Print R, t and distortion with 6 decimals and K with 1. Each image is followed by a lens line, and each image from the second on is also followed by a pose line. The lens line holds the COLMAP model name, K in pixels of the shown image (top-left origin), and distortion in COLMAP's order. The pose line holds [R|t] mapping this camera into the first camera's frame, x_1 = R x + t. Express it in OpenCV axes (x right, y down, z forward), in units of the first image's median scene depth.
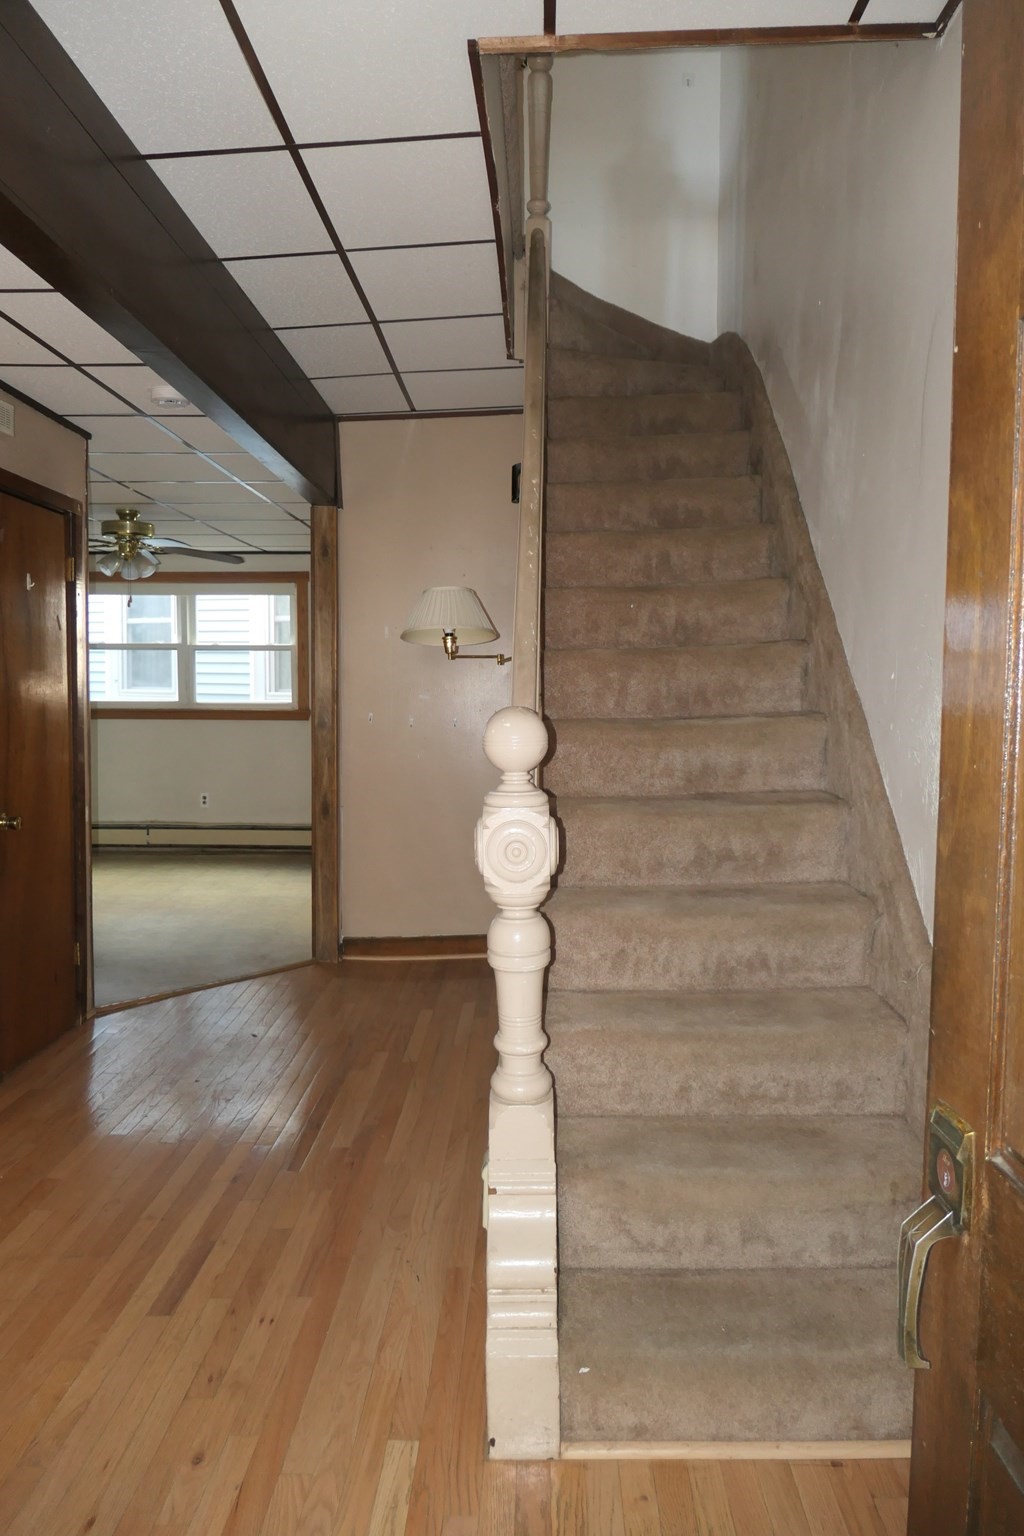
lens RADIAL K [[1064.3, 0, 502.4], [0, 1064.3, 765.2], [0, 0, 1]] dist [-0.009151, 0.010328]
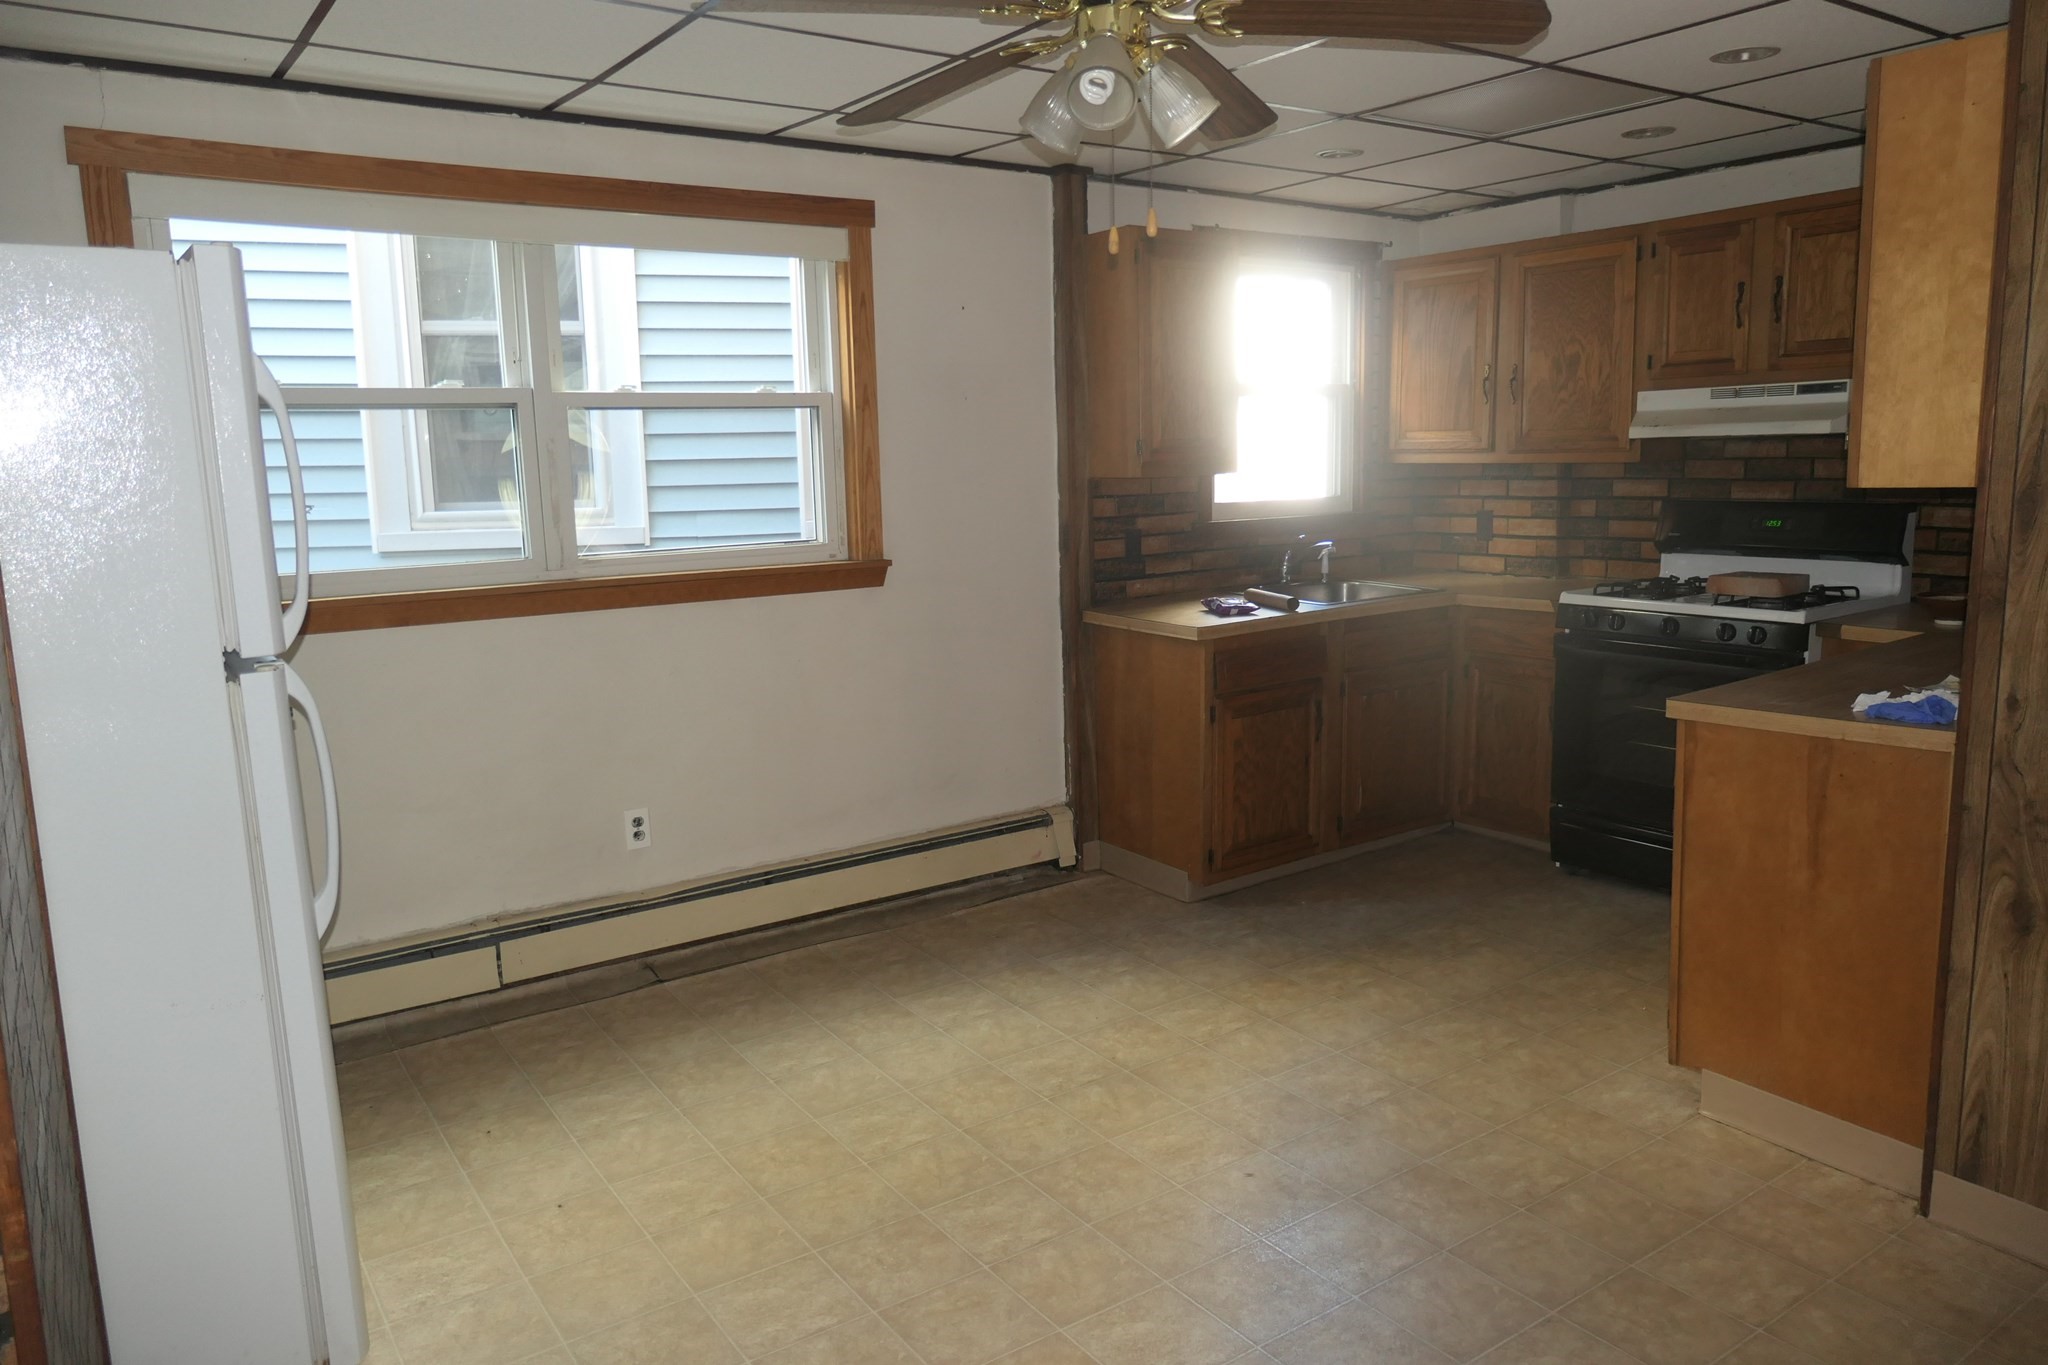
lens RADIAL K [[1419.1, 0, 1025.1], [0, 1419.1, 679.1], [0, 0, 1]] dist [-0.009151, 0.010328]
pose [[0.798687, -0.118157, 0.590032, -0.960689], [0.070080, 0.992125, 0.103815, -0.123172], [-0.597652, -0.041567, 0.800678, 1.140997]]
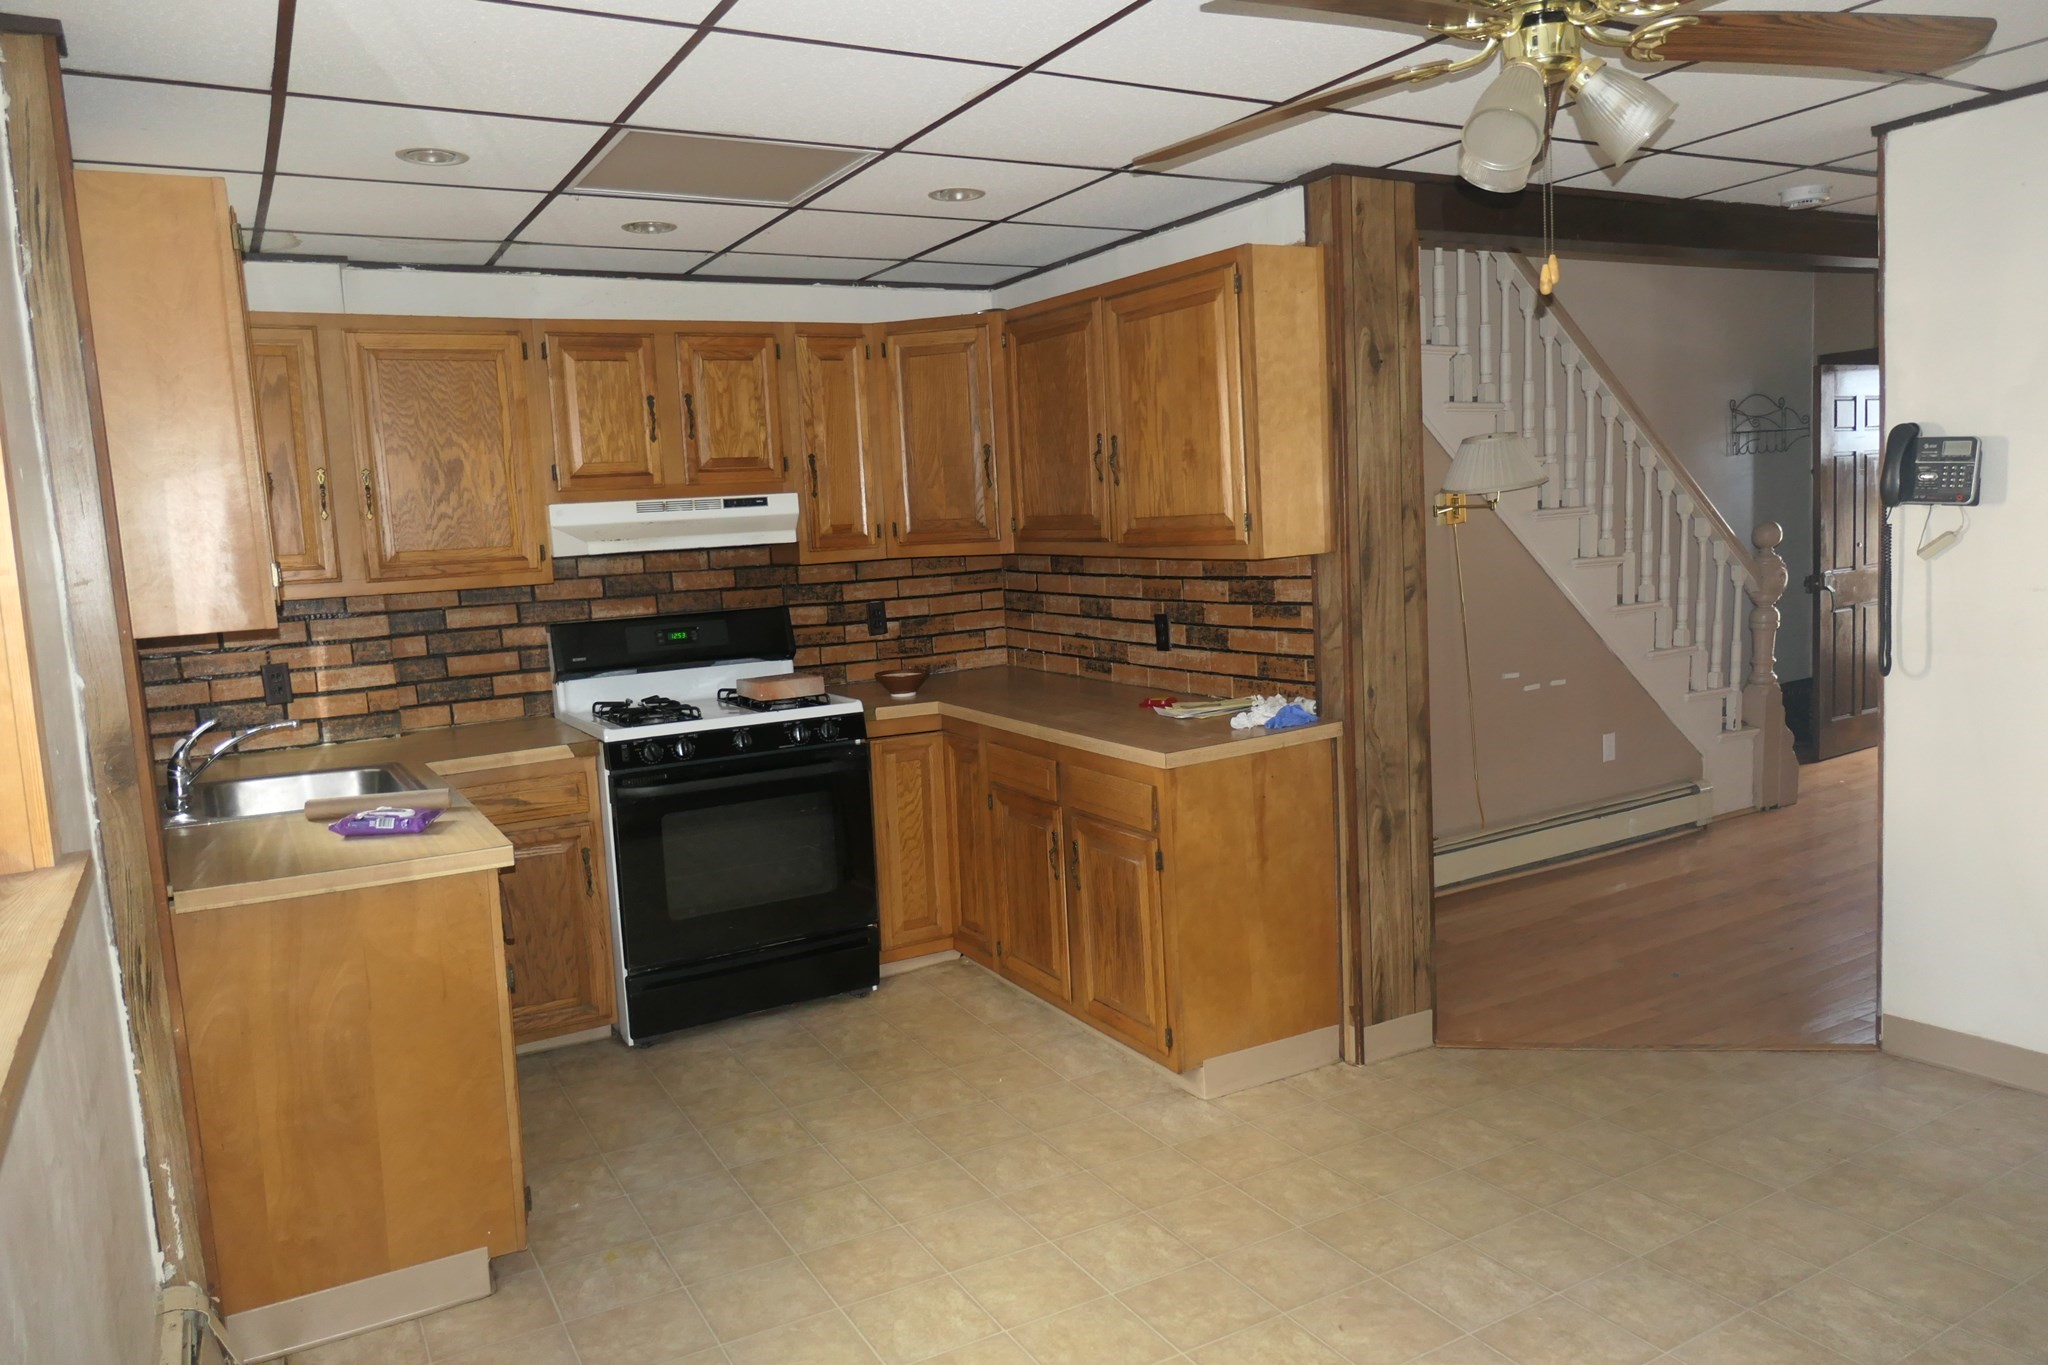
lens RADIAL K [[1419.1, 0, 1043.0], [0, 1419.1, 680.6], [0, 0, 1]] dist [-0.009151, 0.010328]
pose [[-0.535071, -0.068262, 0.842045, -0.921302], [0.111350, 0.982336, 0.150391, -0.191702], [-0.837437, 0.174231, -0.518018, 2.056169]]
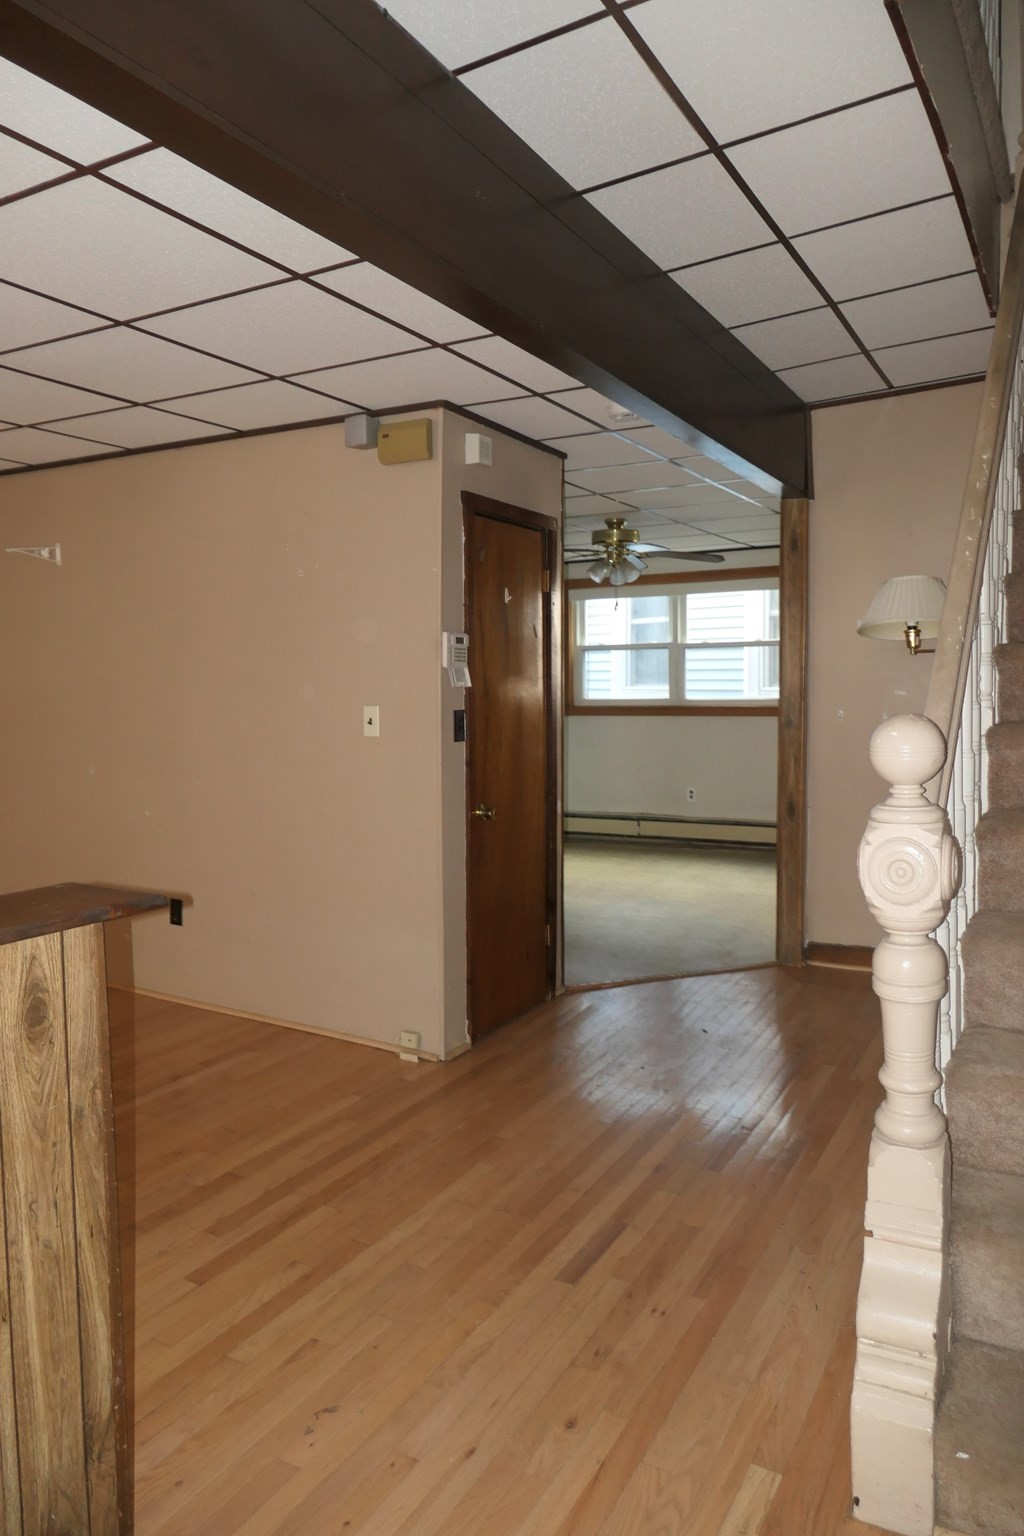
lens RADIAL K [[1064.3, 0, 507.5], [0, 1064.3, 767.4], [0, 0, 1]] dist [-0.009151, 0.010328]
pose [[0.889723, 0.018245, -0.456137, 0.062104], [-0.014116, 0.999823, 0.012457, -0.007671], [0.456283, -0.004644, 0.889822, 0.013847]]
